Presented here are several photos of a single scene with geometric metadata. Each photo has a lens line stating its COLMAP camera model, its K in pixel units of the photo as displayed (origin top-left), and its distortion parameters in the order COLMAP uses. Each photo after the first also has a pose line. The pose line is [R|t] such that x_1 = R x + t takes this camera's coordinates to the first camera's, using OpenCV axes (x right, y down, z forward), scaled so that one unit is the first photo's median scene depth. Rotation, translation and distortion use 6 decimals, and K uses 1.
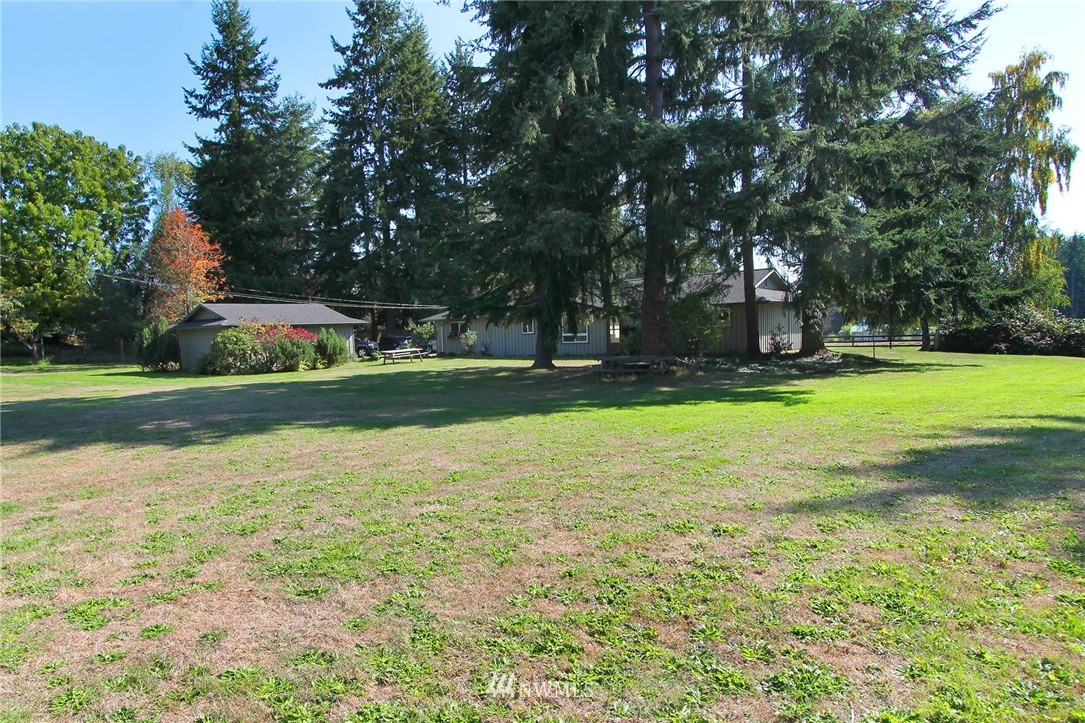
lens RADIAL K [[650.3, 0, 541.5], [0, 650.3, 342.7], [0, 0, 1]] dist [-0.002232, -0.000239]
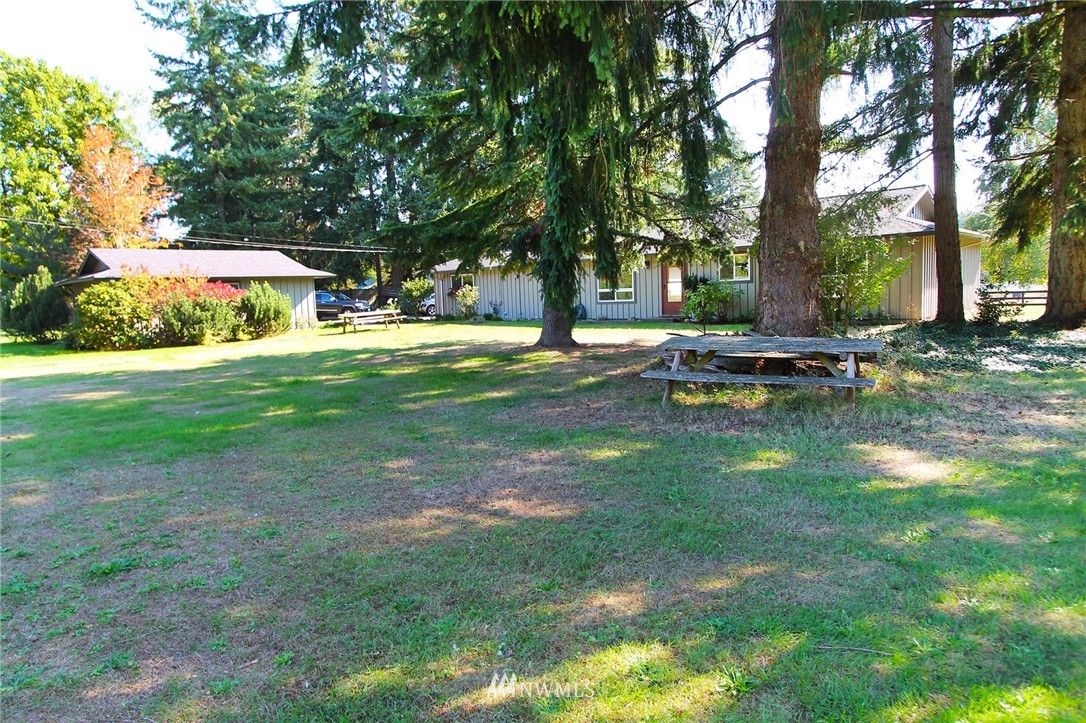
lens RADIAL K [[650.9, 0, 542.0], [0, 650.9, 342.7], [0, 0, 1]] dist [-0.002232, -0.000239]
pose [[0.998144, 0.001193, -0.060881, 0.017580], [0.002610, 0.998051, 0.062353, 0.000080], [0.060837, -0.062396, 0.996196, 0.320839]]
